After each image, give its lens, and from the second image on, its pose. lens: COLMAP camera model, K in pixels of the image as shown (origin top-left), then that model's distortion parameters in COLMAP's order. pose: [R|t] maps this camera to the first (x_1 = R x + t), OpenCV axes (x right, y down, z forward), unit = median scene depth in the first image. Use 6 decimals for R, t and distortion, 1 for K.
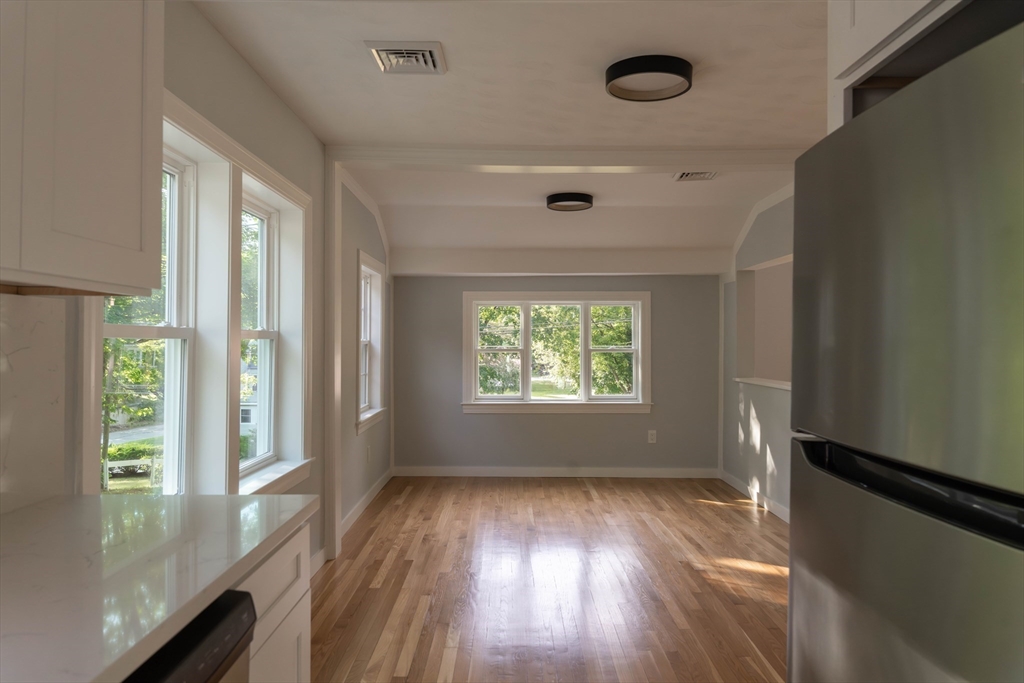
lens RADIAL K [[705.9, 0, 516.4], [0, 705.9, 344.3], [0, 0, 1]] dist [0.019851, -0.032005]
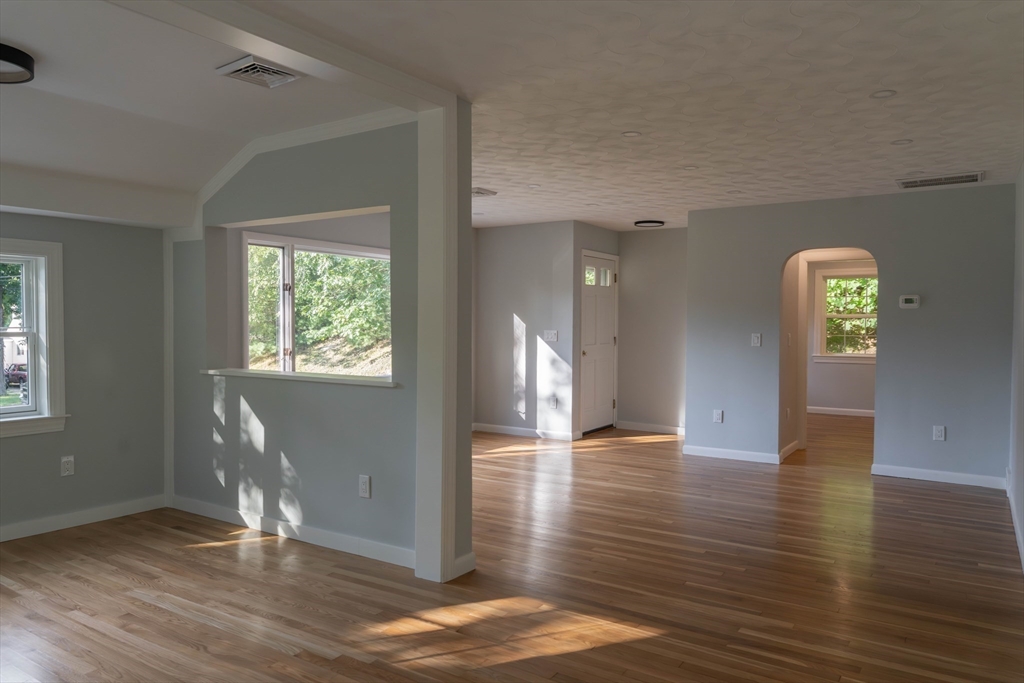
lens RADIAL K [[711.1, 0, 514.4], [0, 711.1, 337.2], [0, 0, 1]] dist [0.001756, 0.002527]
pose [[0.549737, -0.015532, 0.835194, -0.148199], [-0.003747, 0.999771, 0.021059, -0.004467], [-0.835330, -0.014706, 0.549553, 0.328240]]
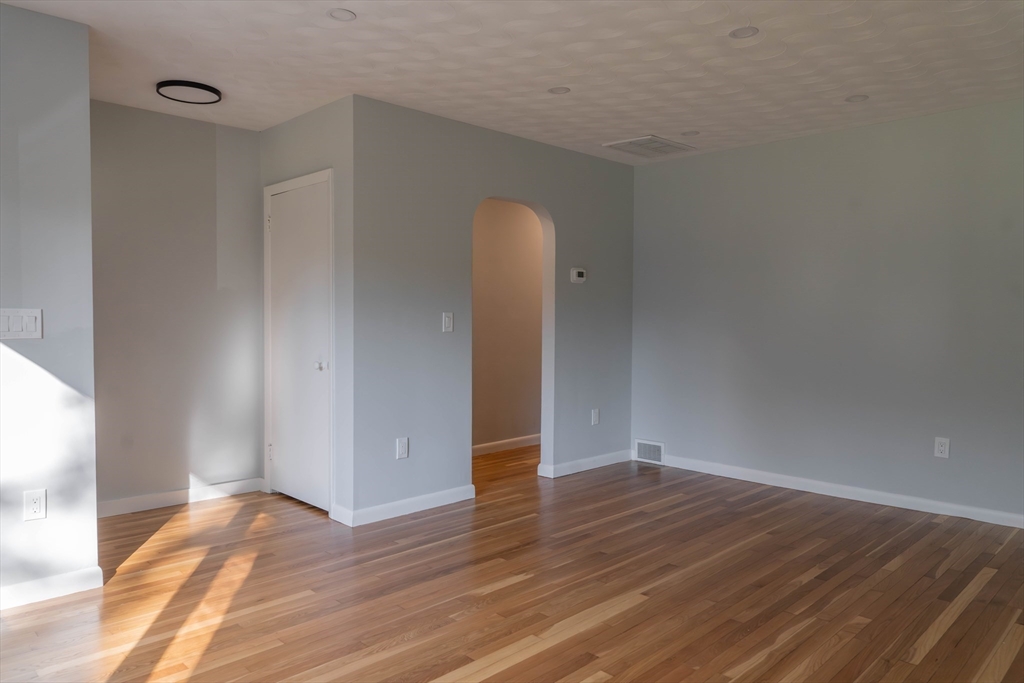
lens RADIAL K [[686.4, 0, 514.7], [0, 686.4, 339.8], [0, 0, 1]] dist [-0.043969, 0.000559]
pose [[-0.704642, -0.035611, 0.708669, 0.457543], [-0.007252, 0.999049, 0.042992, 0.009480], [-0.709526, 0.025155, -0.704230, 1.107746]]
